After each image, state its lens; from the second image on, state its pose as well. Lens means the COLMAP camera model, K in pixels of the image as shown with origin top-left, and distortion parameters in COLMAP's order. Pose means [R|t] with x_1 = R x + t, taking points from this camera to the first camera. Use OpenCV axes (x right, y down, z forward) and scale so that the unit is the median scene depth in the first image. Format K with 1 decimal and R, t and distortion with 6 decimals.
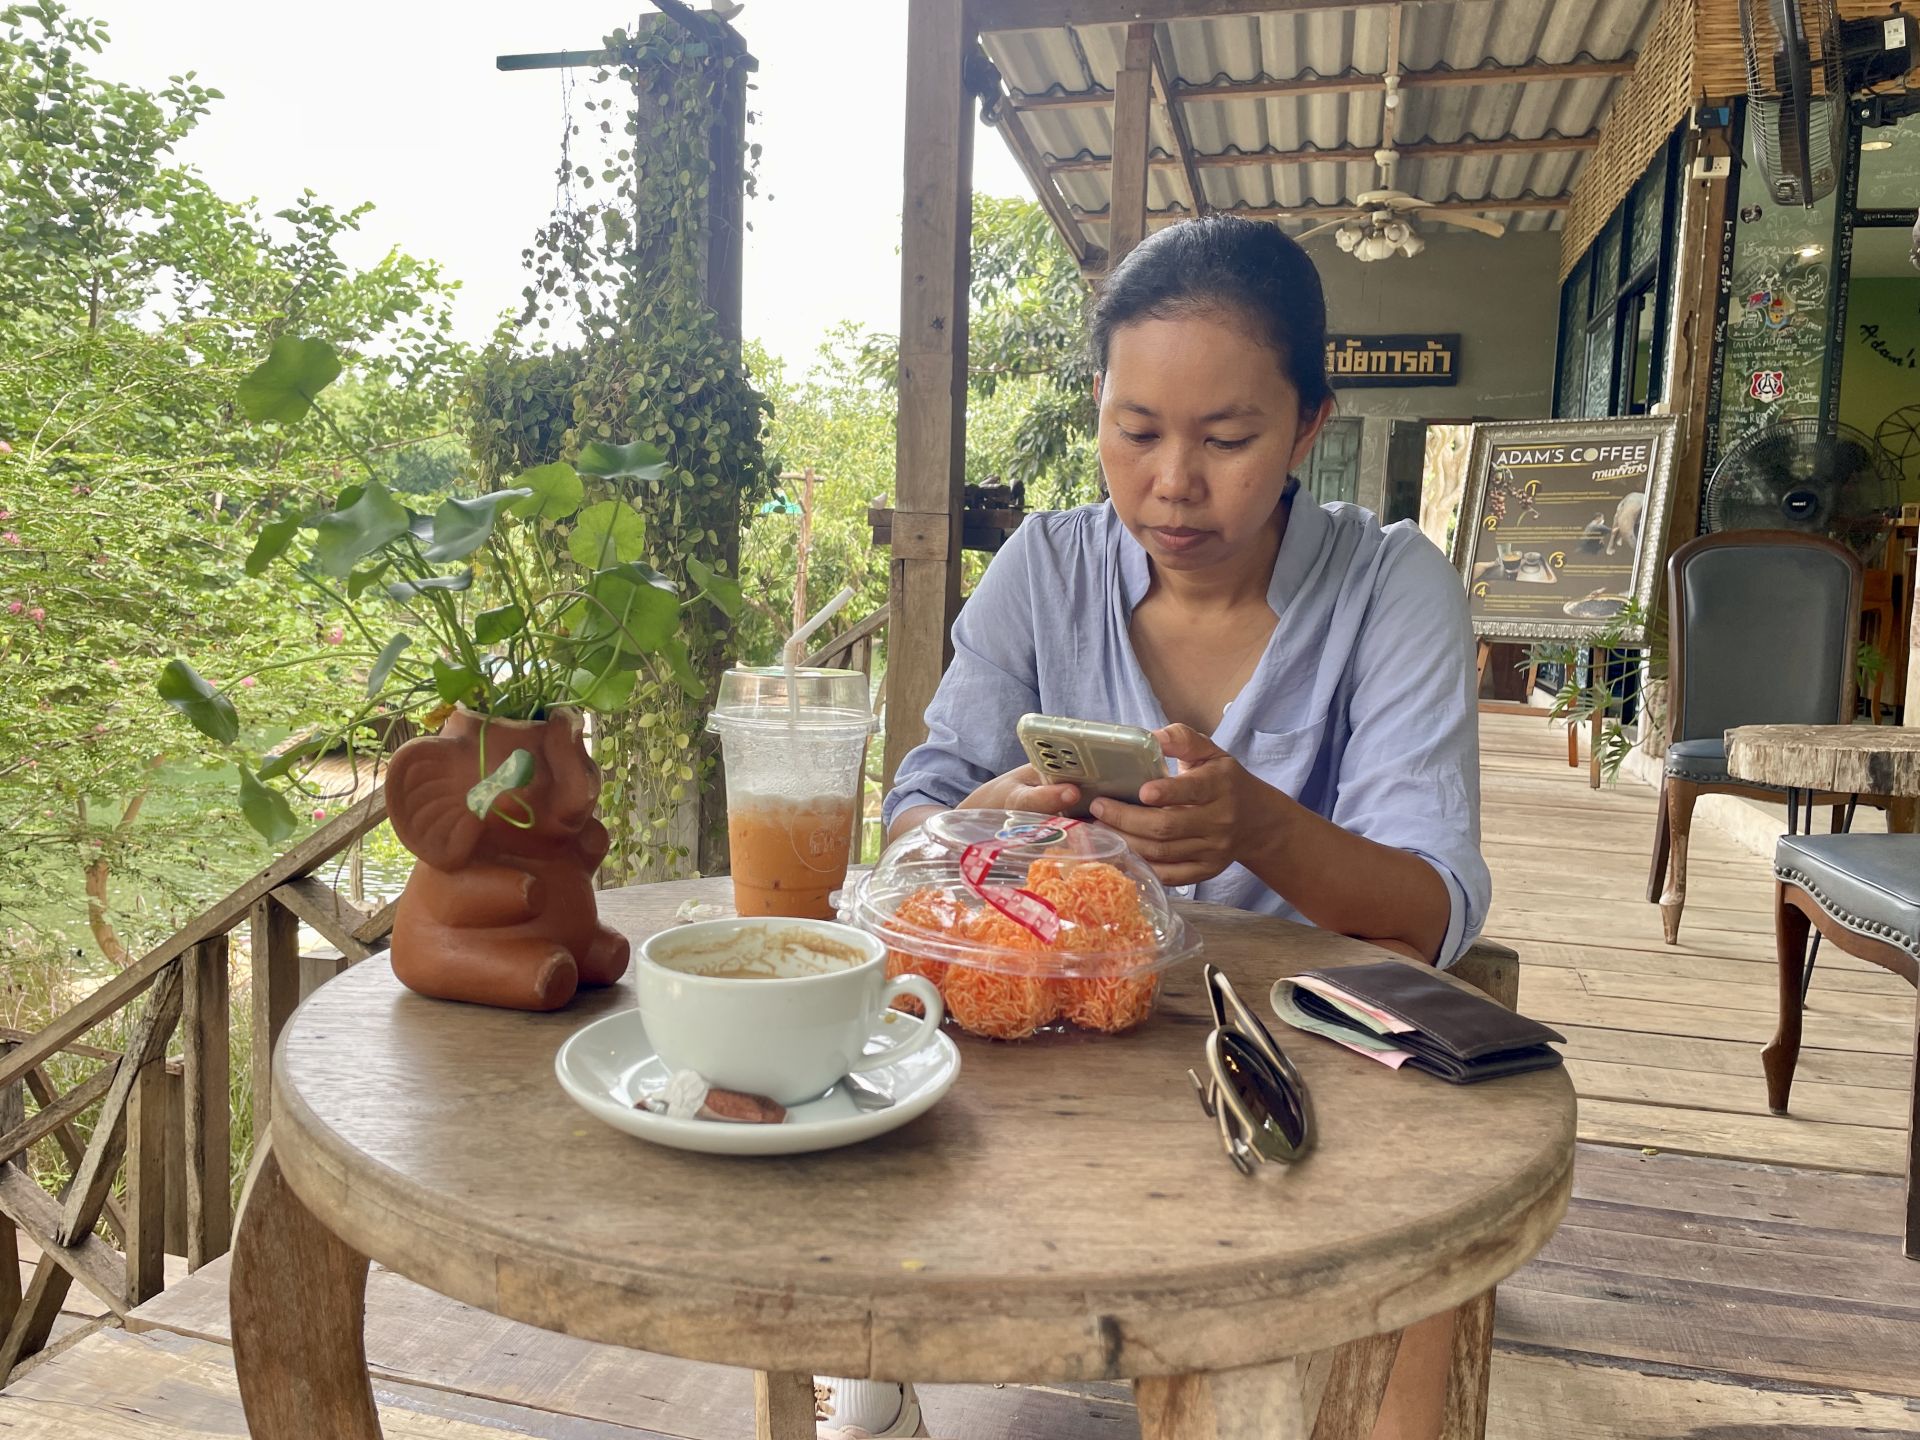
lens RADIAL K [[1453.4, 0, 963.5], [0, 1453.4, 706.0], [0, 0, 1]] dist [0.061035, -0.086726]
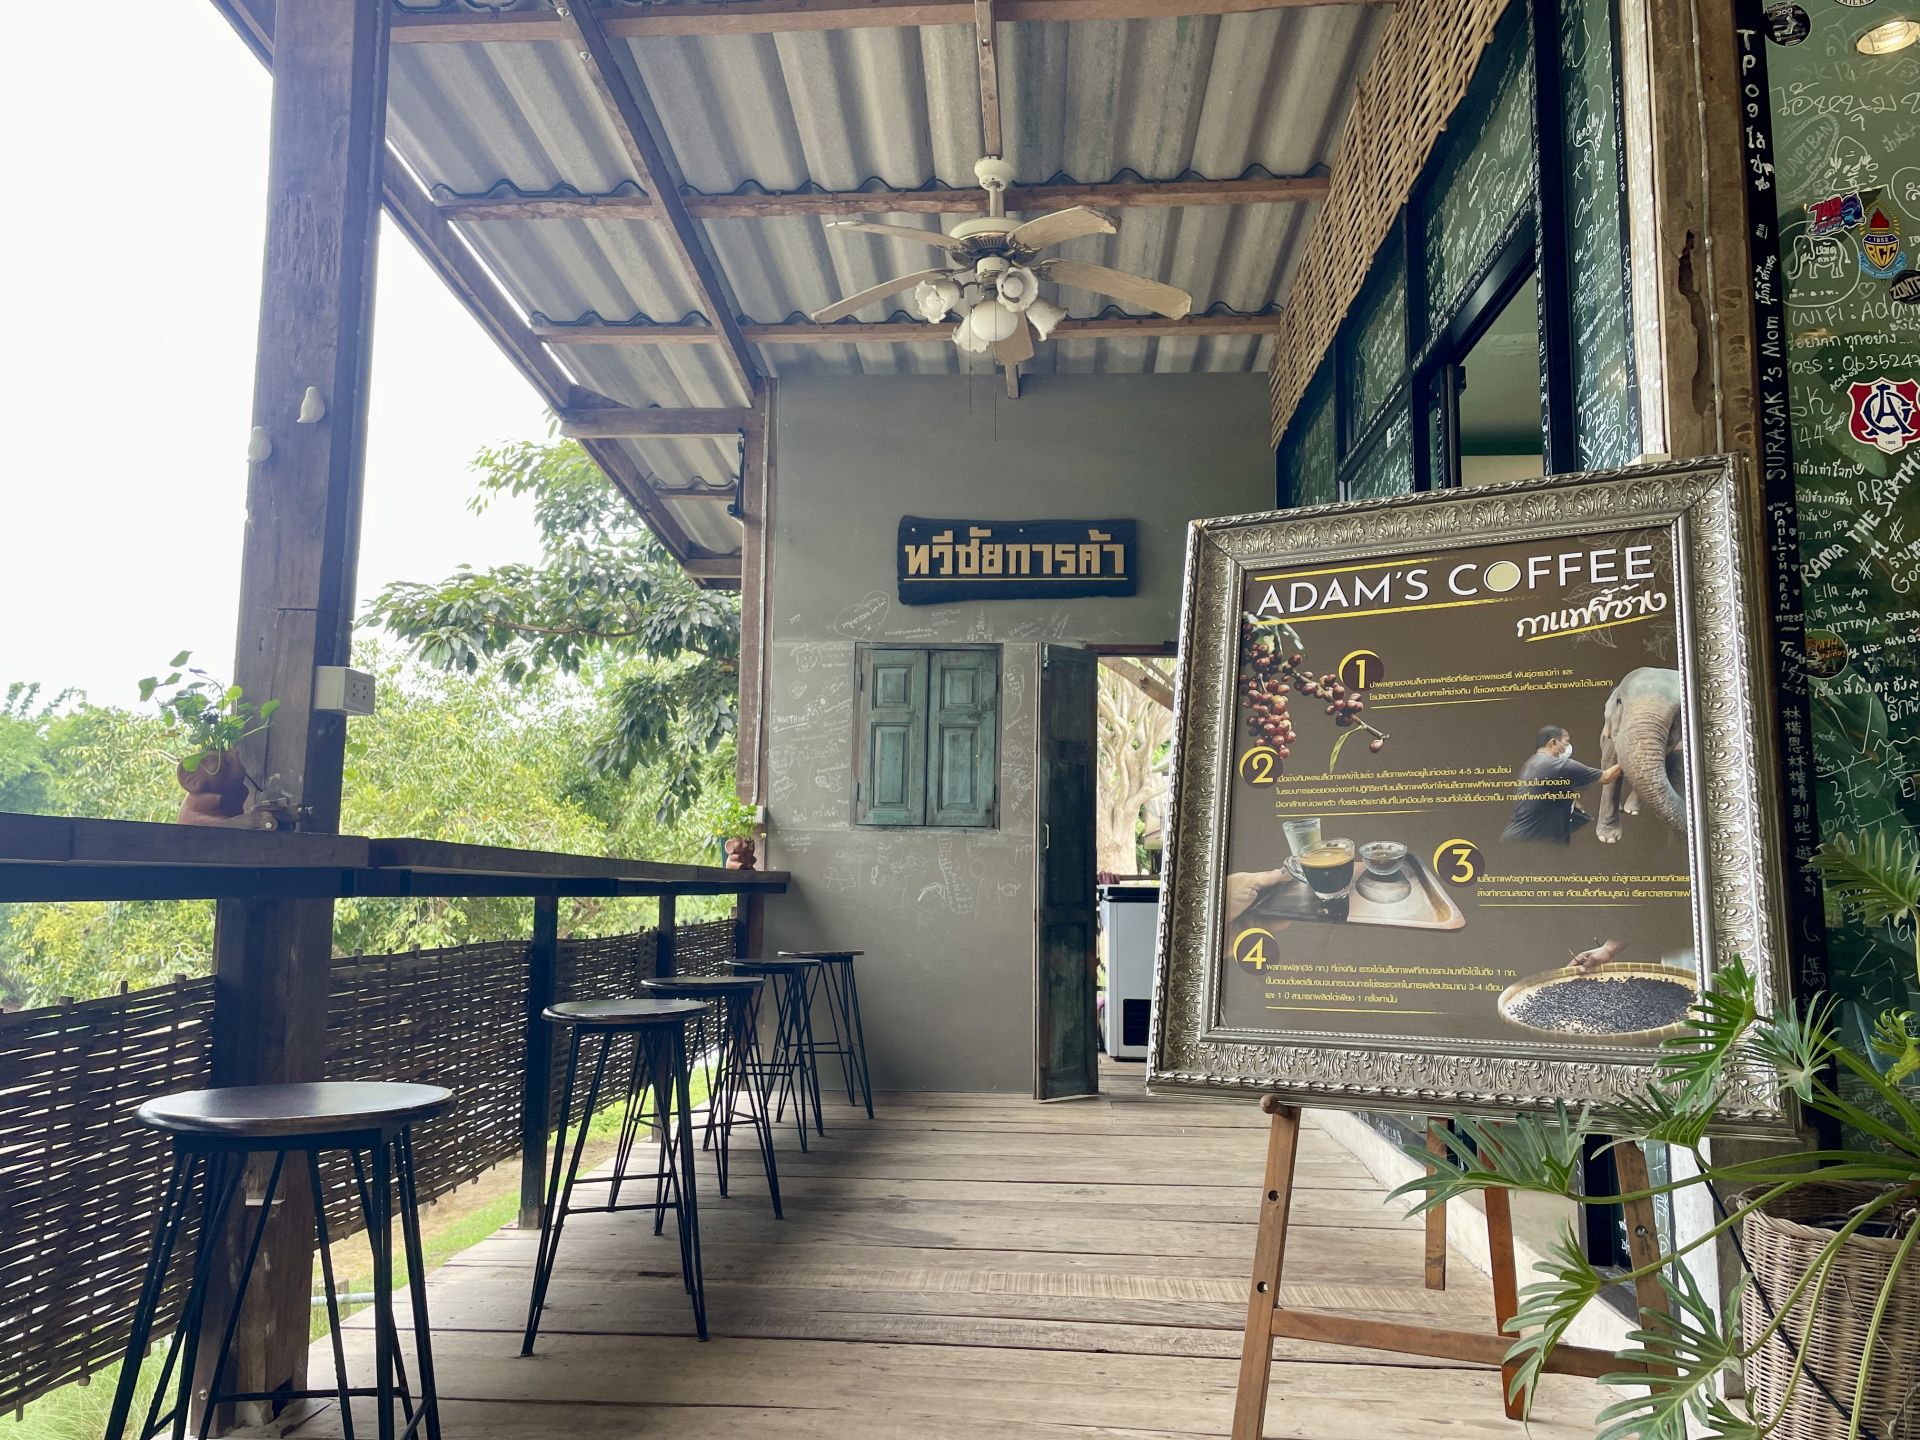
lens RADIAL K [[1449.2, 0, 957.8], [0, 1449.2, 696.4], [0, 0, 1]] dist [0.061389, -0.083200]
pose [[0.980481, -0.001278, 0.196608, 0.390520], [0.043996, 0.976047, -0.213065, -0.122572], [-0.191626, 0.217557, 0.957052, 1.206433]]
